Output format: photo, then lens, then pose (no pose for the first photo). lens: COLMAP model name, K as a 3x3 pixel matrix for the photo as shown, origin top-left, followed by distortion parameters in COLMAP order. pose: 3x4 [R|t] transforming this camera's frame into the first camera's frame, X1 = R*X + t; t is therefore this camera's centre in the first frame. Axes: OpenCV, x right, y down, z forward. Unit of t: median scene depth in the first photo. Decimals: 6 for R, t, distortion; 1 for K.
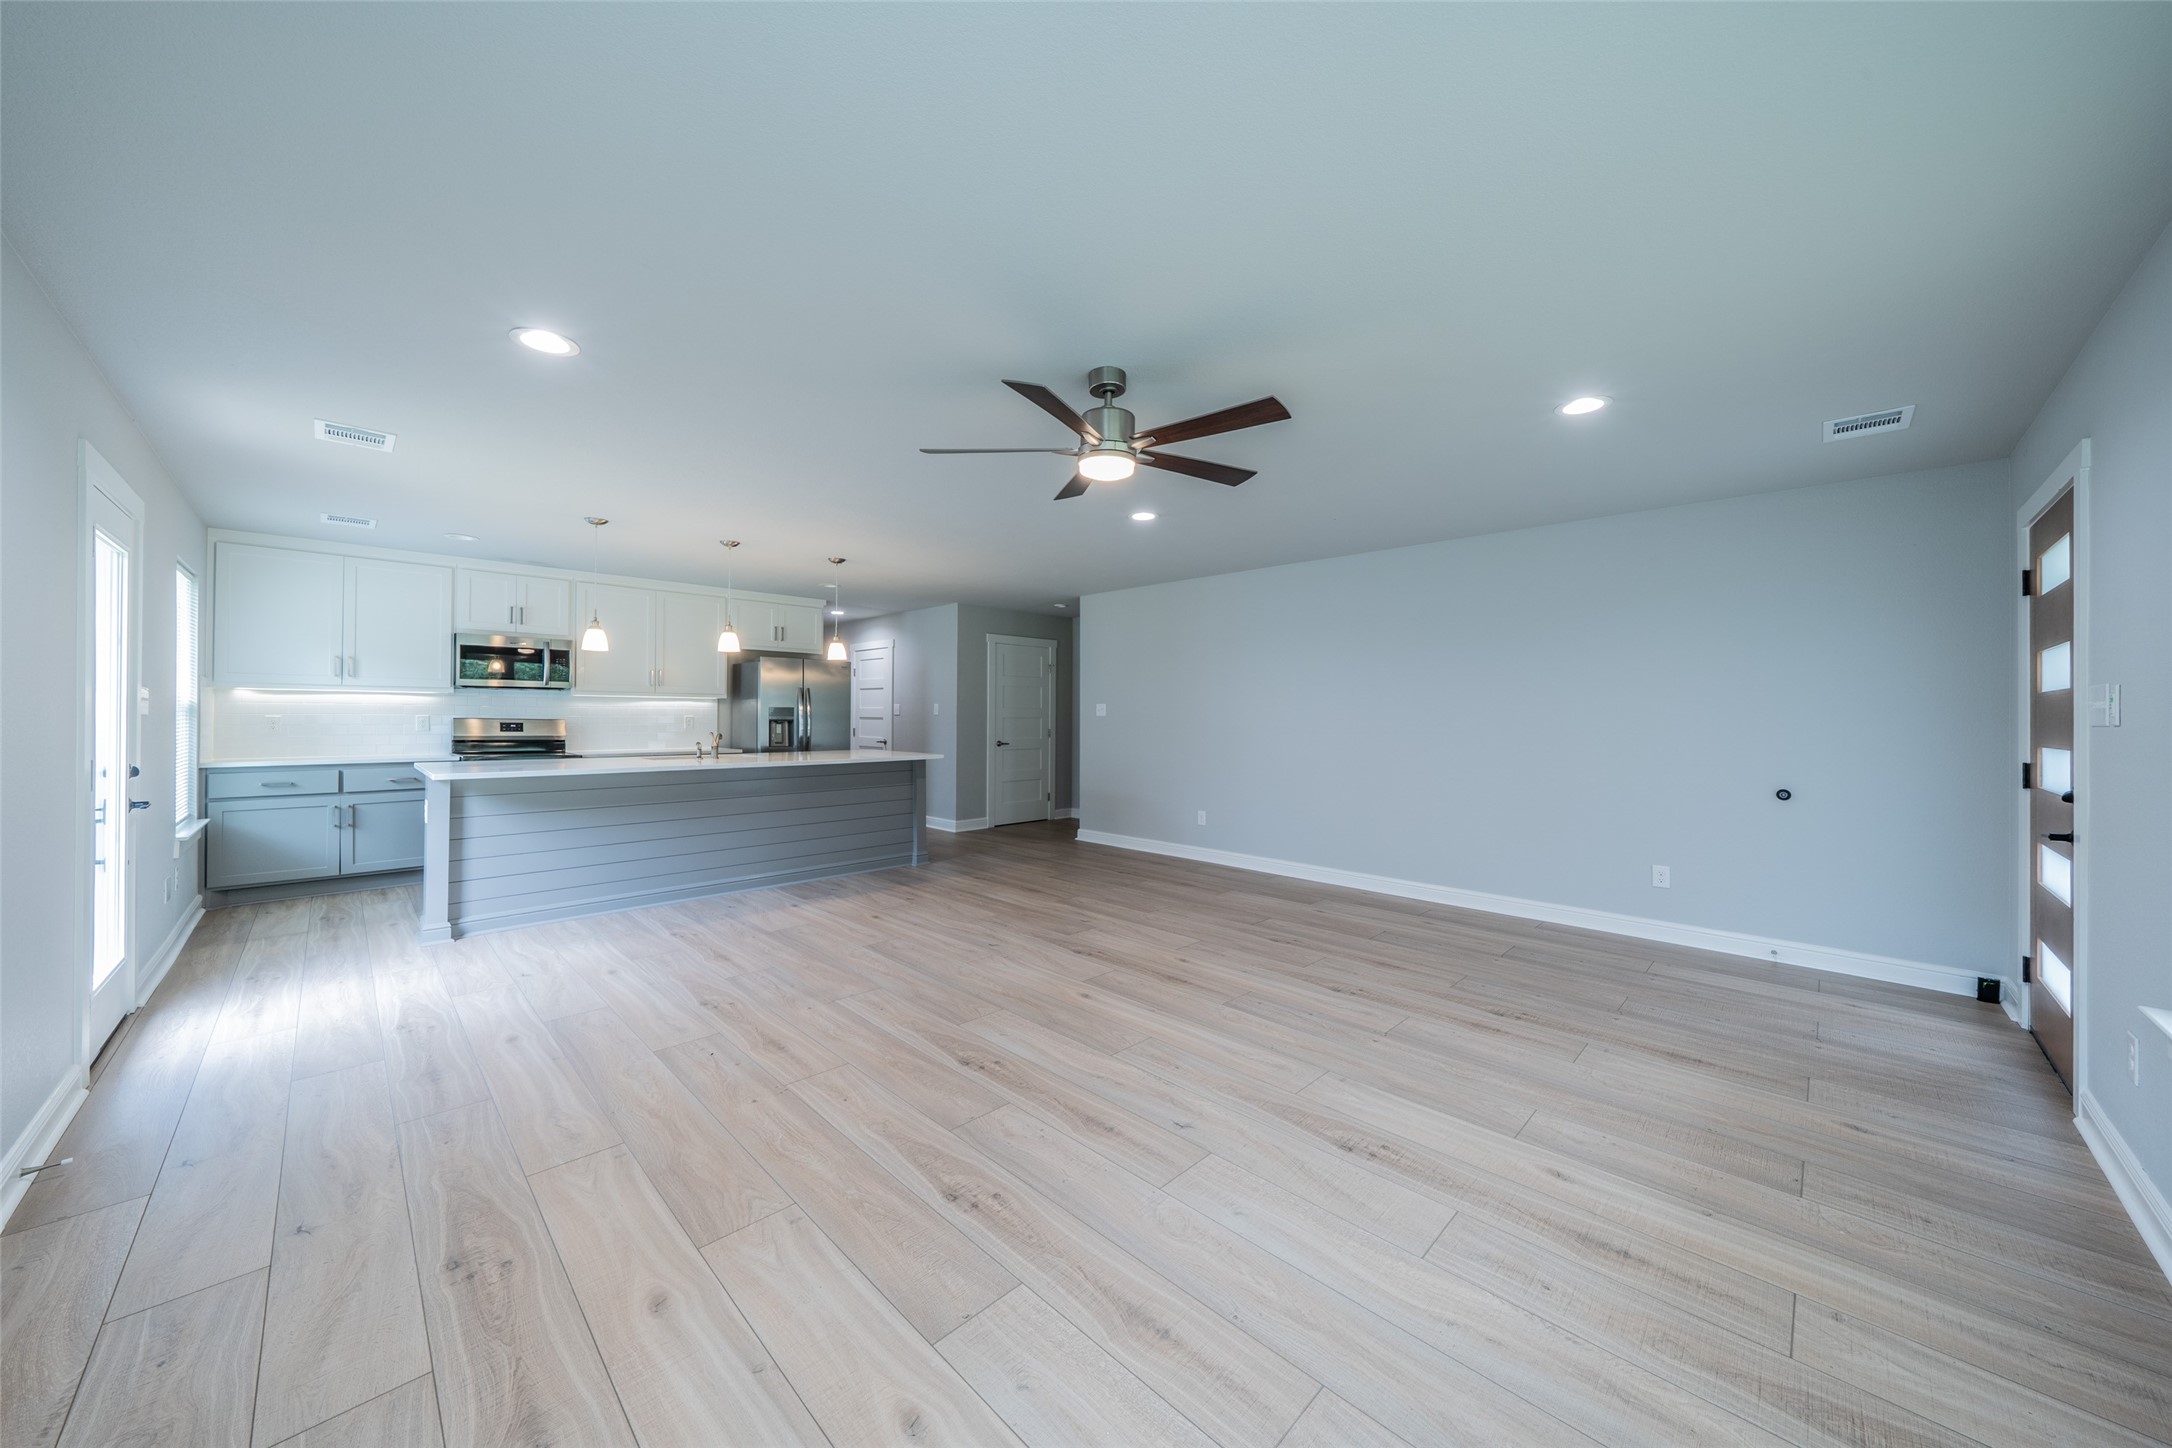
lens RADIAL K [[755.5, 0, 1080.0], [0, 755.5, 697.9], [0, 0, 1]] dist [0.001898, 0.000217]
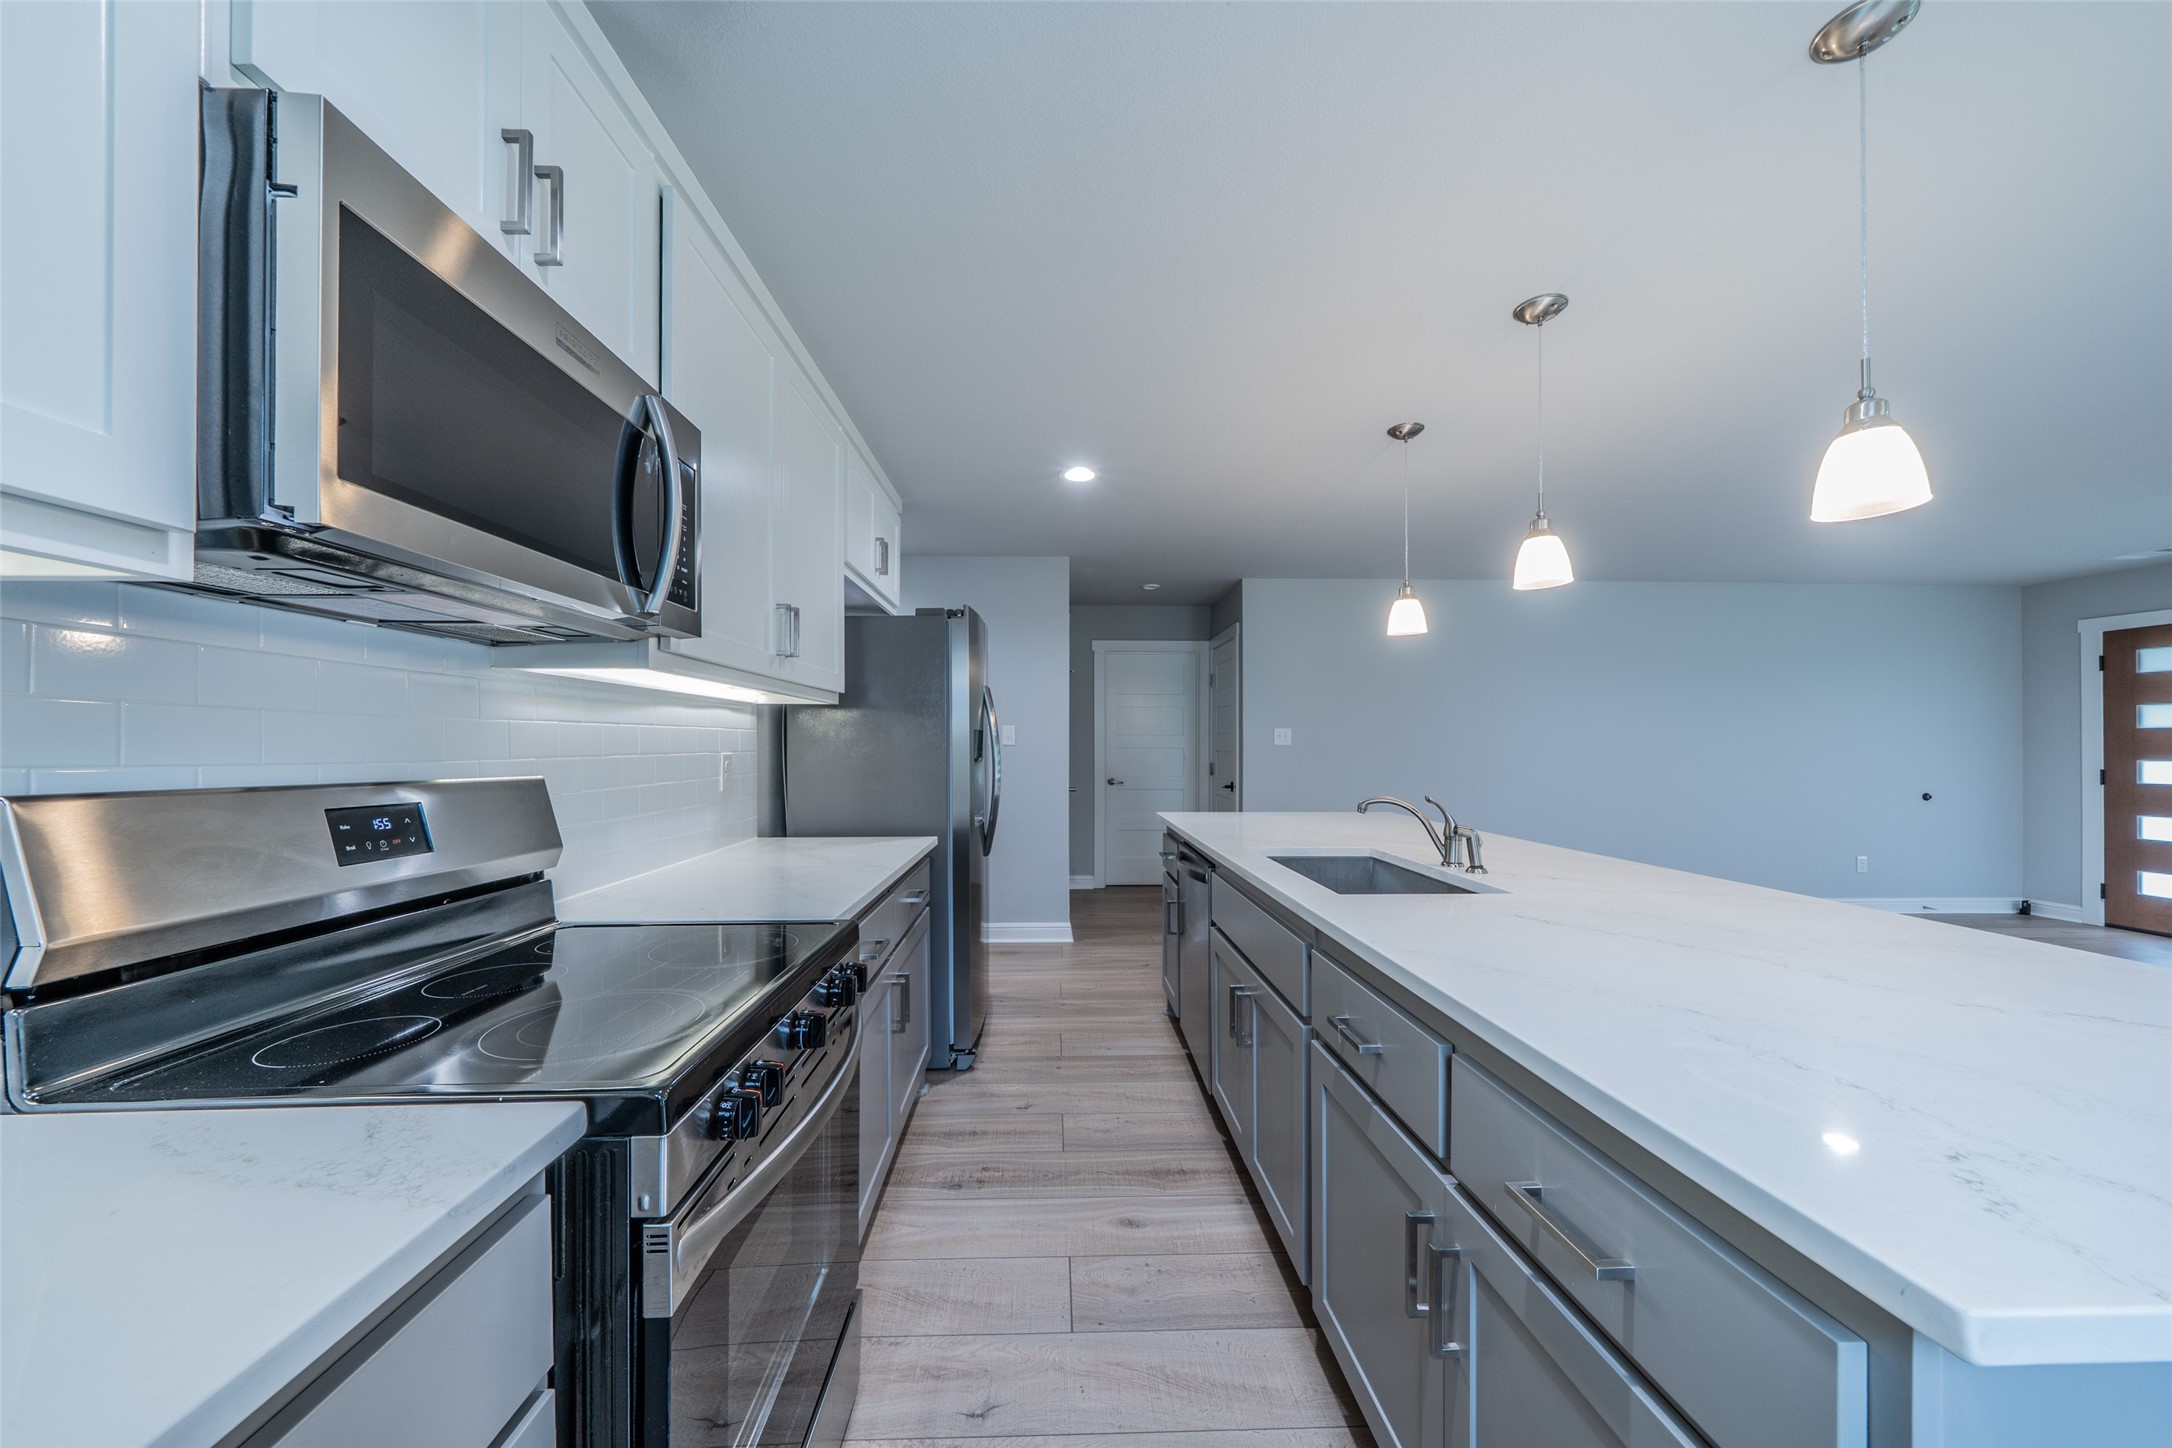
lens RADIAL K [[747.5, 0, 1085.6], [0, 747.5, 745.5], [0, 0, 1]] dist [-0.001198, -0.000023]
pose [[0.682405, -0.006665, 0.730944, -1.141096], [-0.013272, 0.999681, 0.021506, 0.020232], [-0.730854, -0.024377, 0.682099, 1.146540]]
